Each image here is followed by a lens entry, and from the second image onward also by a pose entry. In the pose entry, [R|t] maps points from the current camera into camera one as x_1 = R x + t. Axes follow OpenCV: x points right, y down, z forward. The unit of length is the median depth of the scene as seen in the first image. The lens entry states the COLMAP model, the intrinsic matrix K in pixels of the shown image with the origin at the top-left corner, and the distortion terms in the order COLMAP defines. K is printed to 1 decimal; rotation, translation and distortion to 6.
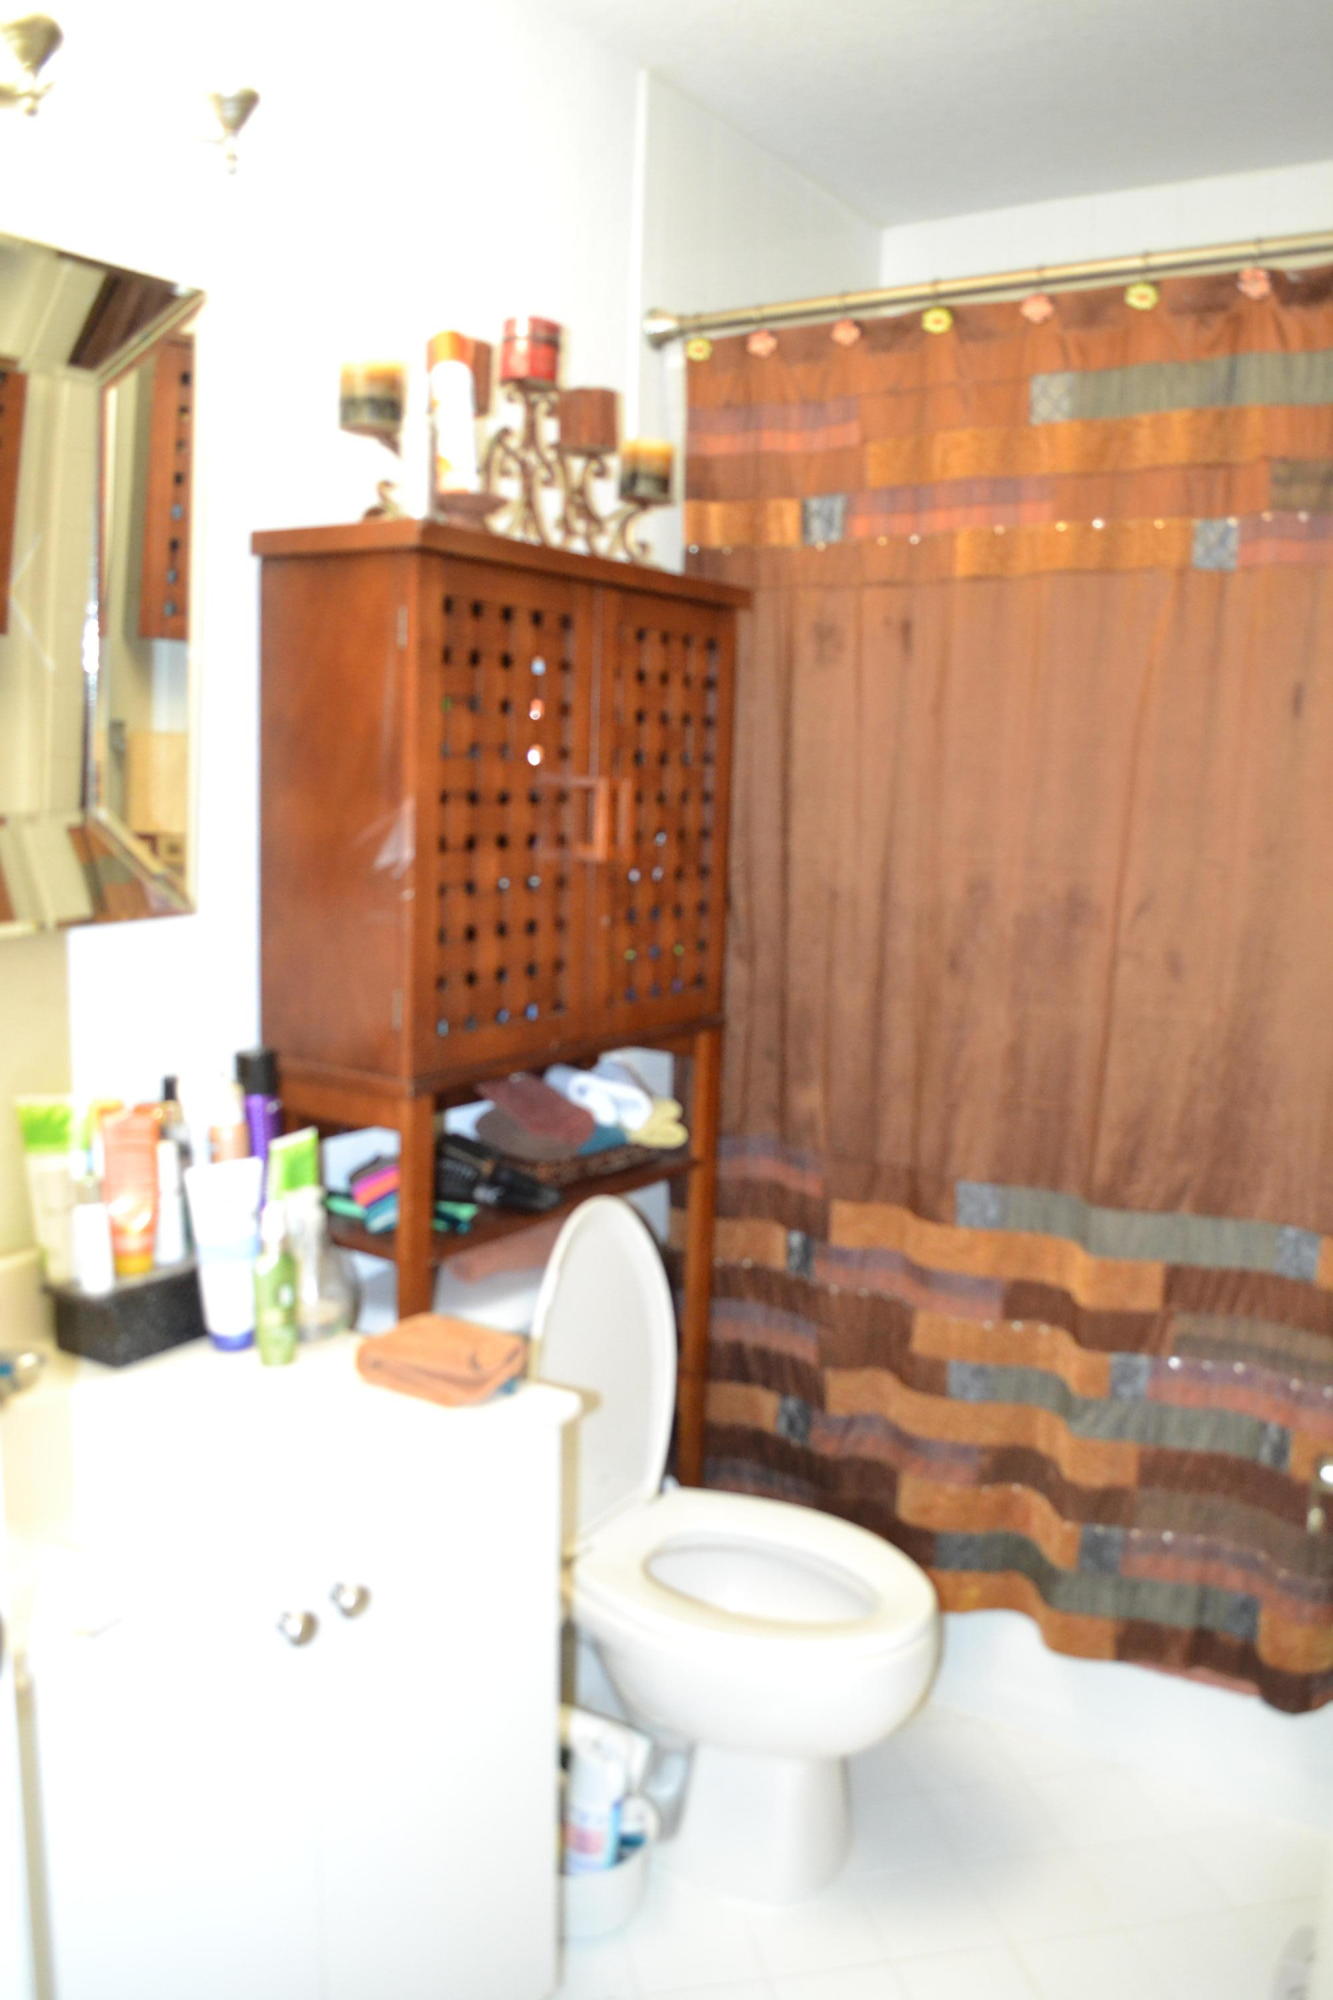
lens RADIAL K [[1732.6, 0, 664.0], [0, 1732.6, 992.4], [0, 0, 1]] dist [-0.044818, -0.013848]
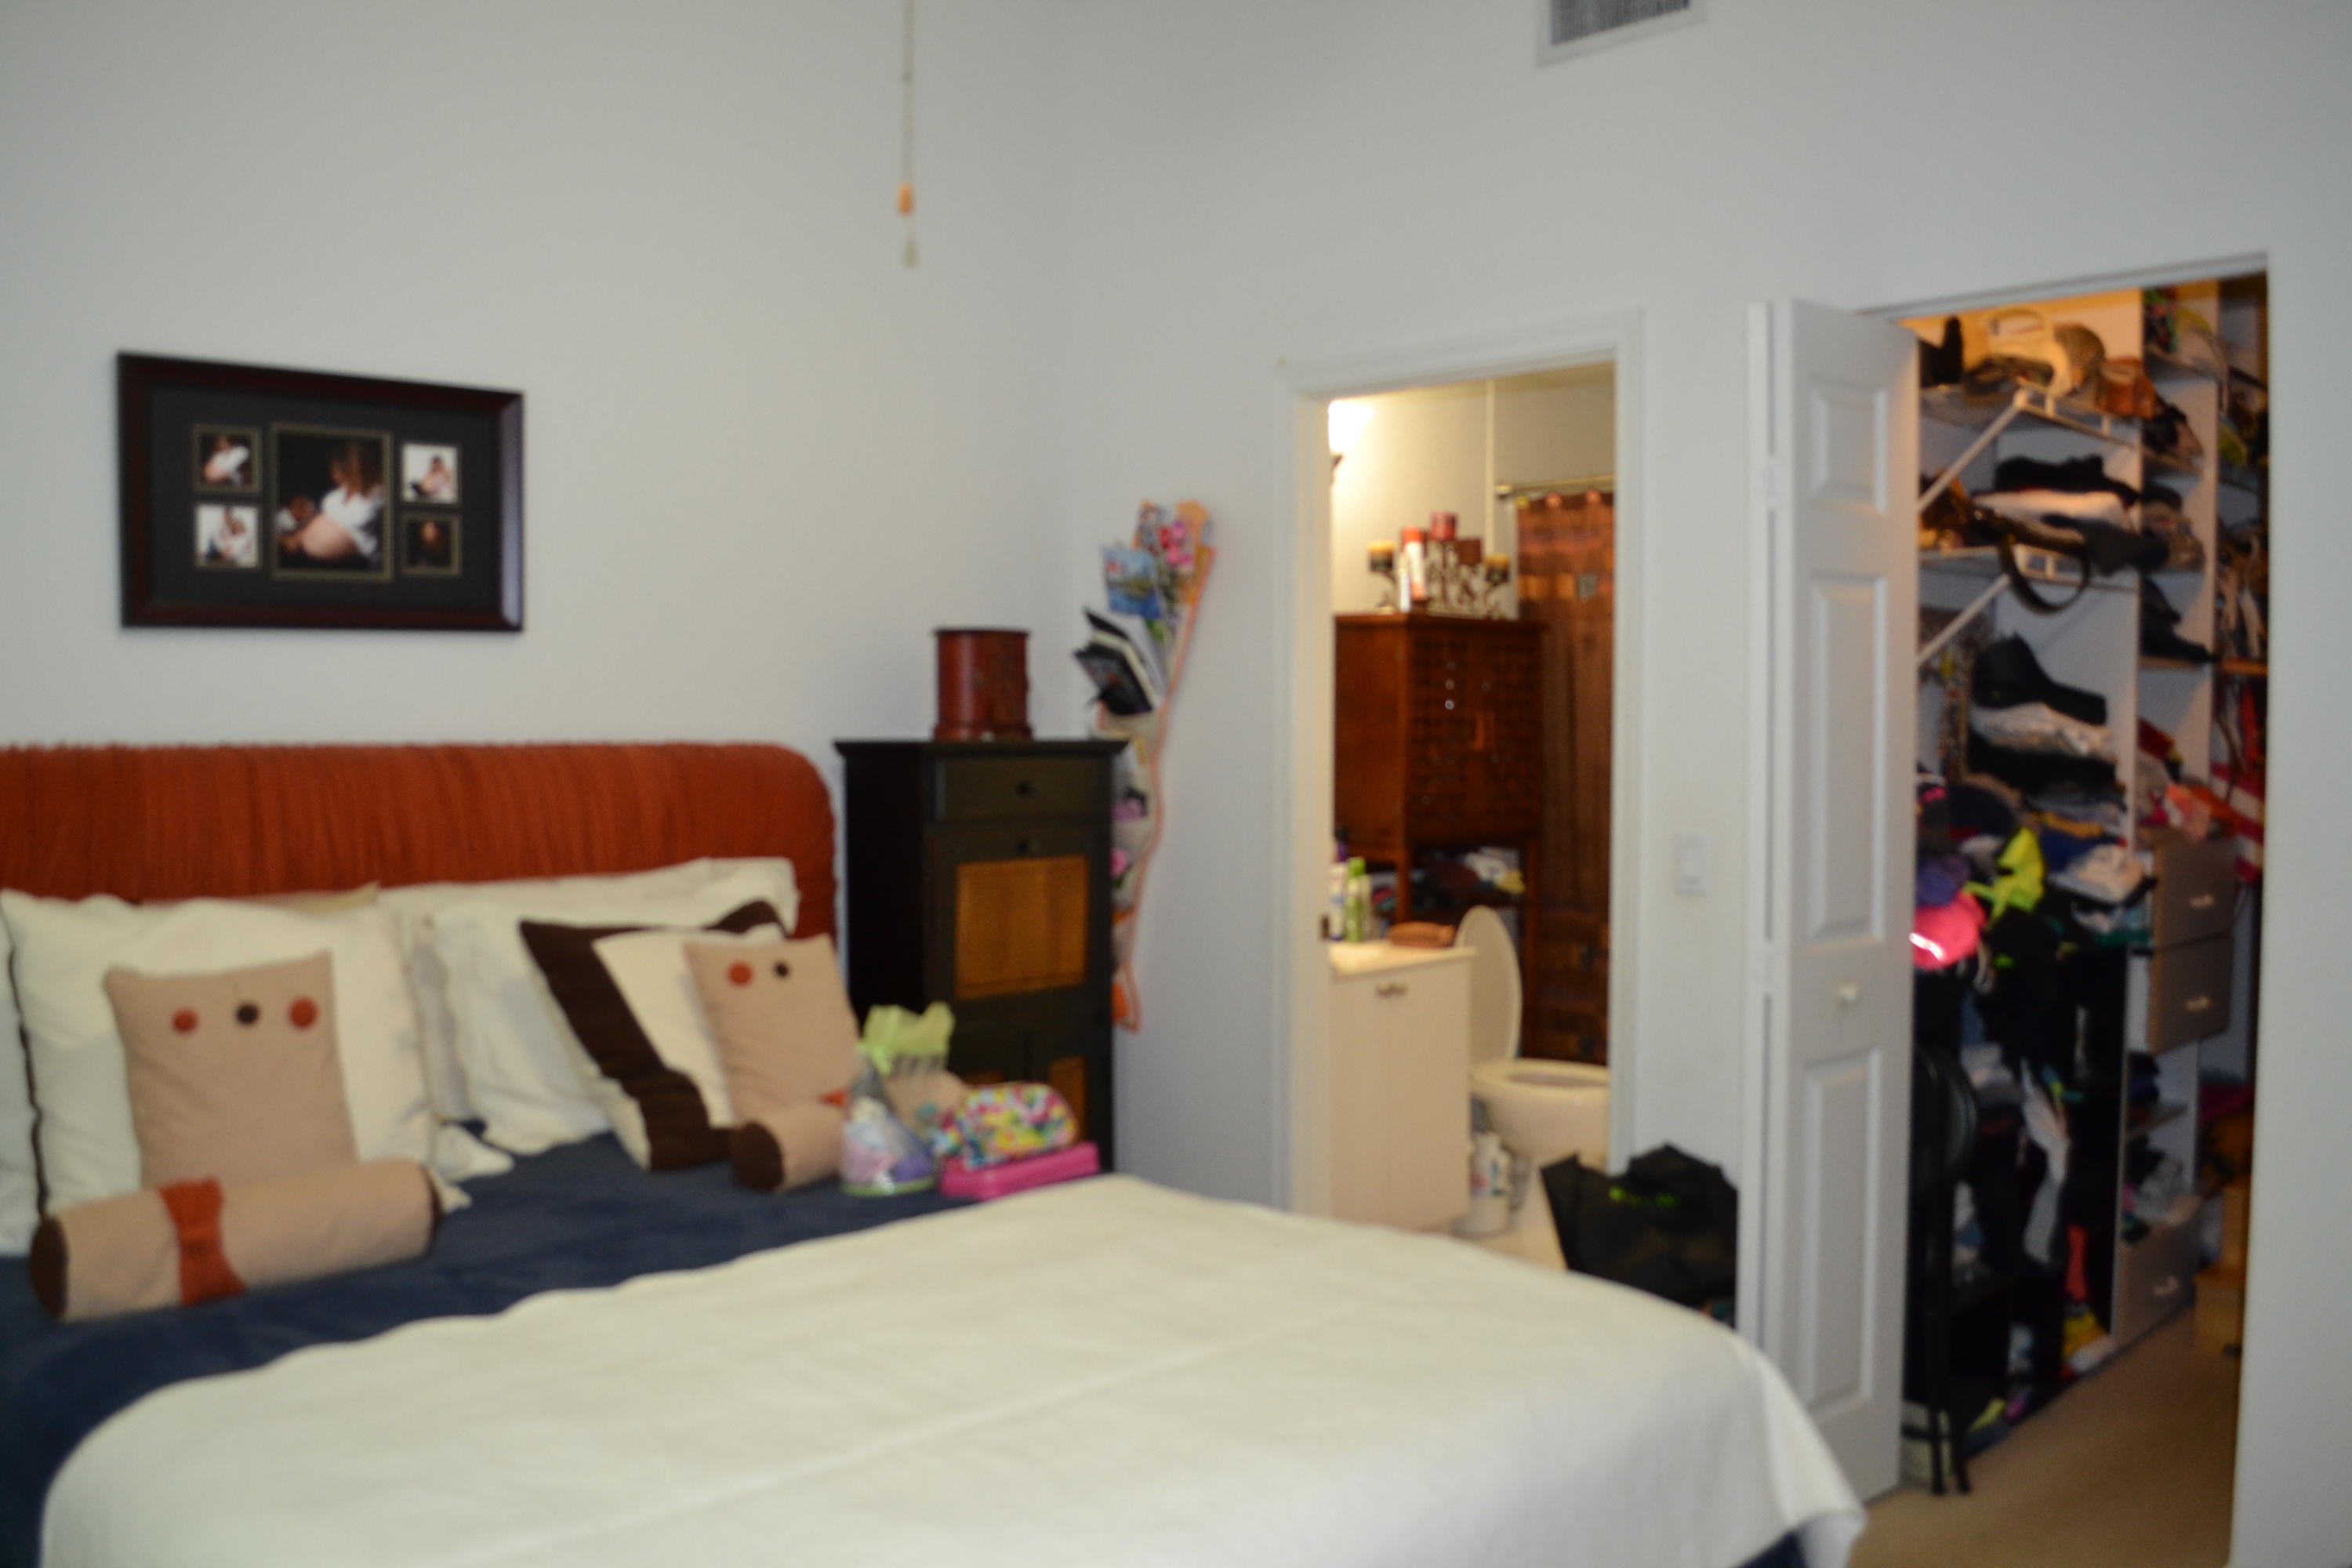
lens RADIAL K [[2037.5, 0, 1177.3], [0, 2037.5, 782.6], [0, 0, 1]] dist [-0.044818, -0.013848]
pose [[0.984256, -0.026082, -0.174816, 0.033720], [0.007008, 0.994033, -0.108852, 0.230525], [0.176612, 0.105913, 0.978566, -1.512483]]
